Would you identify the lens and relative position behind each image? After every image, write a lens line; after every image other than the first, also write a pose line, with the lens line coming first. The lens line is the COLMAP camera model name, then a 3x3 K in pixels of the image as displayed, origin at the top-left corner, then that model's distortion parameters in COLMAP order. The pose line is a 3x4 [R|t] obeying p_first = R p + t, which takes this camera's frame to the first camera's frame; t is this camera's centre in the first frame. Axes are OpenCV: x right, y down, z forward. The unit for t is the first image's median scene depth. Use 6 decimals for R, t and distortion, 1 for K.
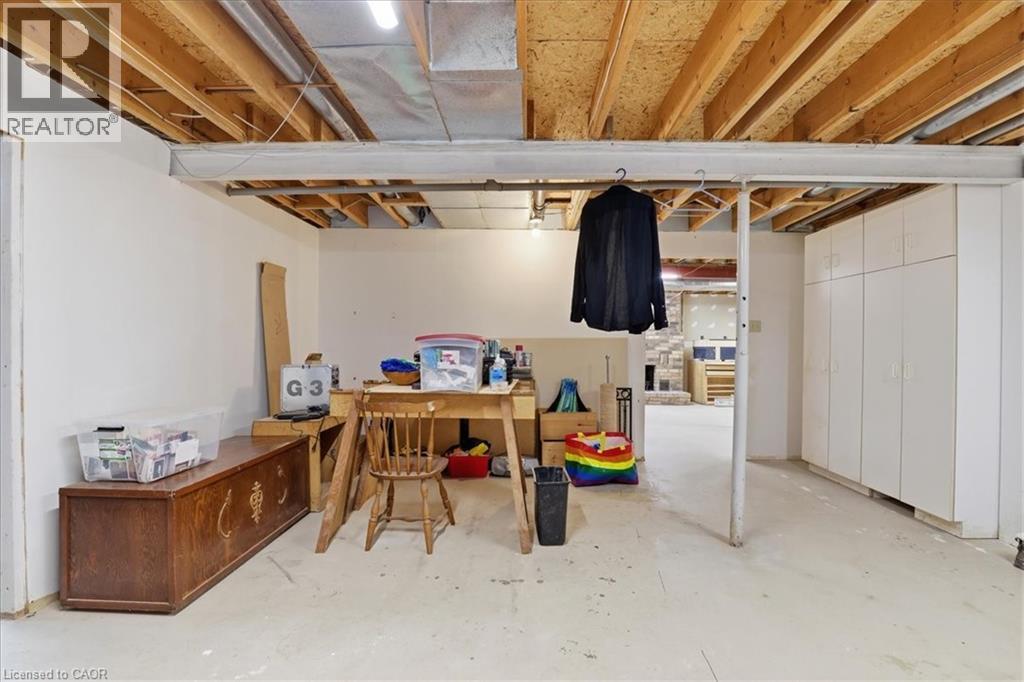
lens RADIAL K [[467.5, 0, 517.9], [0, 467.5, 343.7], [0, 0, 1]] dist [-0.024568, 0.000261]
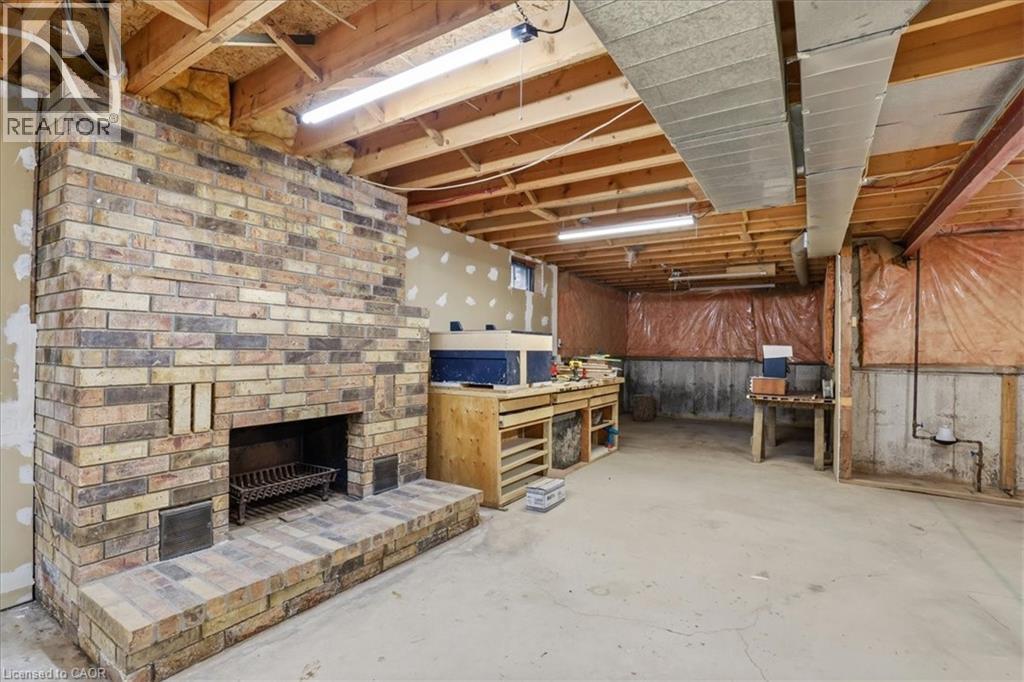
lens RADIAL K [[467.5, 0, 517.9], [0, 467.5, 343.7], [0, 0, 1]] dist [-0.024568, 0.000261]
pose [[0.510490, 0.006528, 0.859859, 0.089214], [-0.007175, 0.999969, -0.003332, 0.002312], [-0.859854, -0.004469, 0.510521, 0.763902]]
